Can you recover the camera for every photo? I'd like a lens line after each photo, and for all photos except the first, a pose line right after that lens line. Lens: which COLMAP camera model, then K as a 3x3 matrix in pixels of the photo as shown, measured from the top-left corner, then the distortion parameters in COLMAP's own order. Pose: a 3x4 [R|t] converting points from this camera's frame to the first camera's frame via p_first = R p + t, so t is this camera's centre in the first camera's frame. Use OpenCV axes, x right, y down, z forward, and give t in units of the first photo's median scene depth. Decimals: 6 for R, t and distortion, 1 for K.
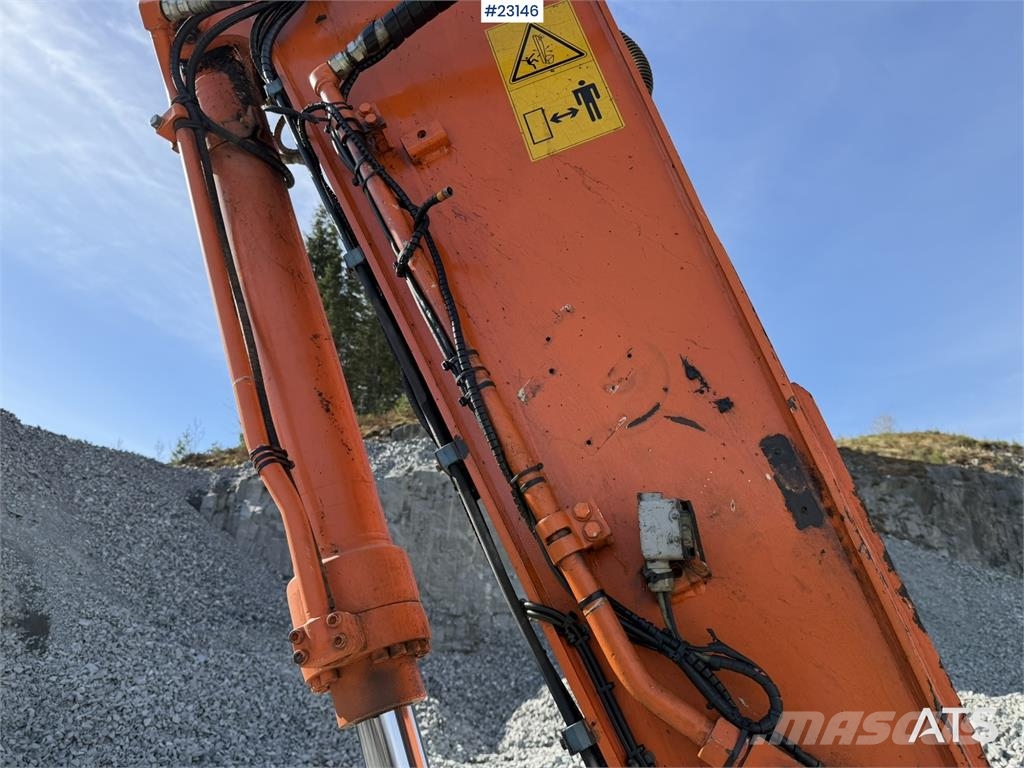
lens RADIAL K [[727.9, 0, 493.3], [0, 727.9, 378.3], [0, 0, 1]] dist [0.045412, -0.074388]
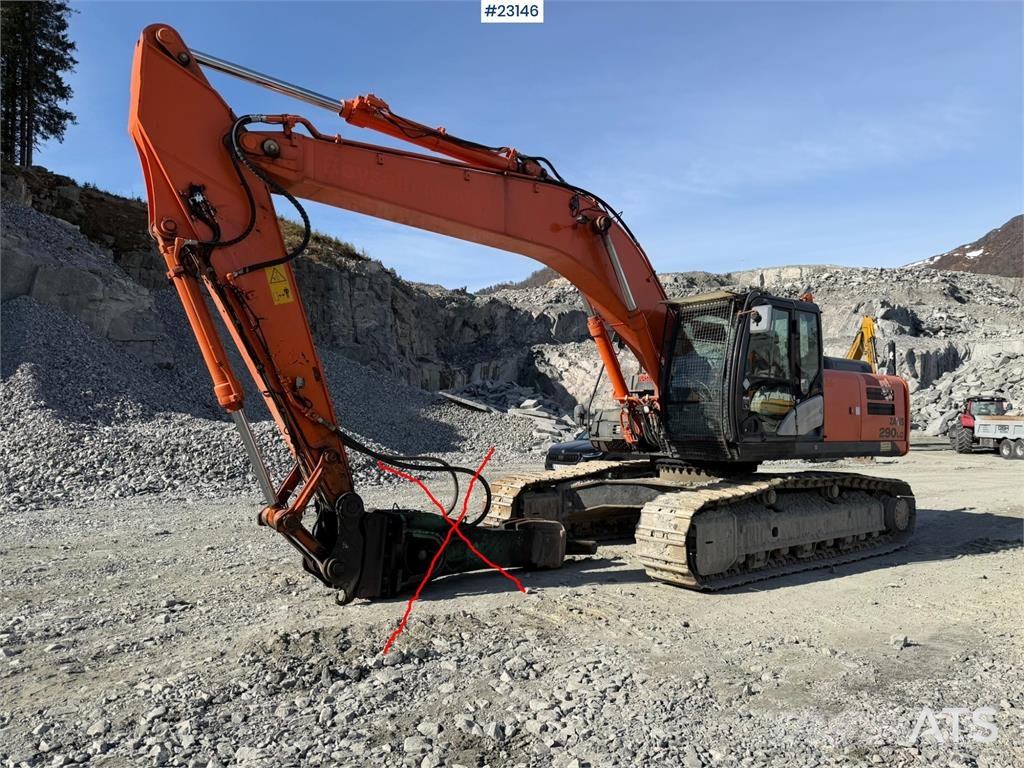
lens RADIAL K [[719.6, 0, 515.0], [0, 719.6, 402.6], [0, 0, 1]] dist [0.092490, -0.124002]
pose [[0.640227, -0.011209, 0.768104, -0.157459], [-0.265500, 0.935046, 0.234944, -0.074183], [-0.720846, -0.354350, 0.595665, -0.194531]]
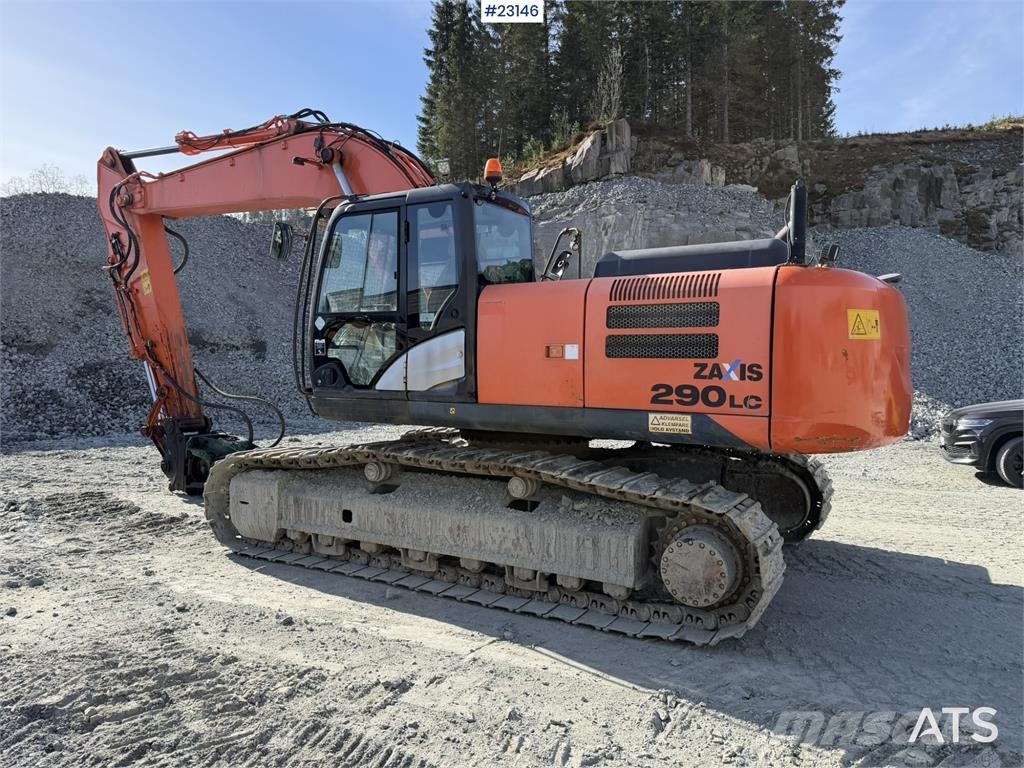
lens RADIAL K [[710.1, 0, 511.3], [0, 710.1, 392.0], [0, 0, 1]] dist [0.136596, -0.218703]
pose [[0.946282, -0.021204, -0.322647, 0.368914], [0.149224, 0.913867, 0.377597, -0.100186], [0.286850, -0.405460, 0.867940, -0.297080]]
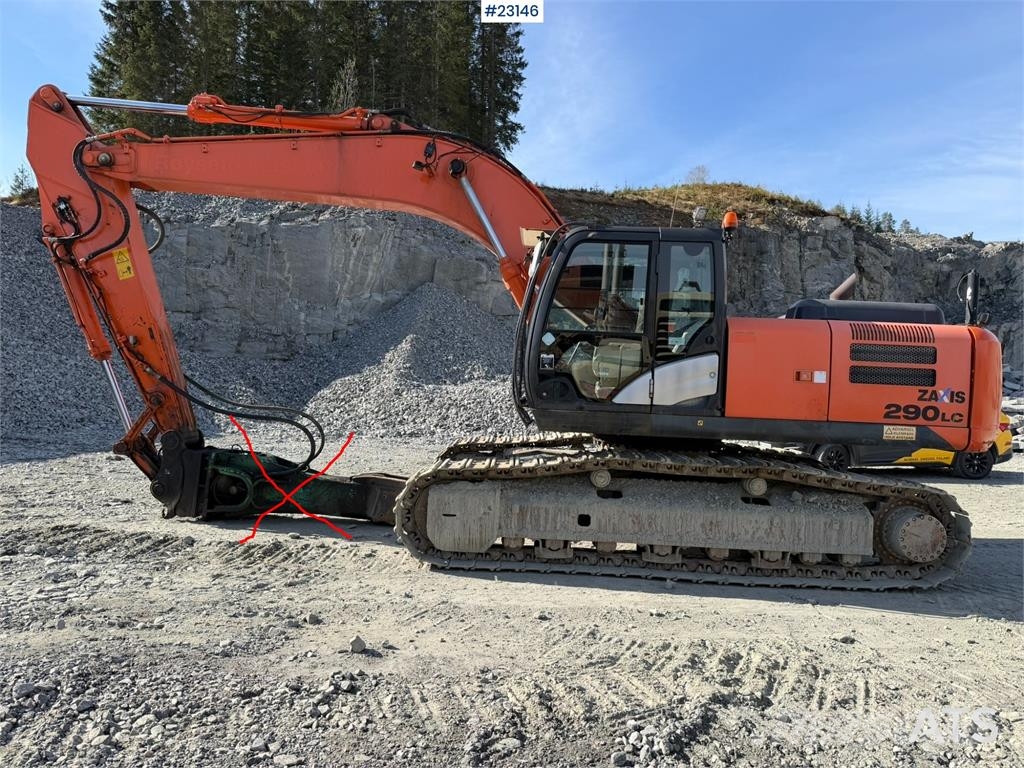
lens RADIAL K [[719.6, 0, 515.0], [0, 719.6, 402.6], [0, 0, 1]] dist [0.092490, -0.124002]
pose [[0.981930, -0.004890, 0.189182, 0.130587], [-0.071223, 0.916618, 0.393369, -0.121773], [-0.175331, -0.399735, 0.899706, -0.338660]]
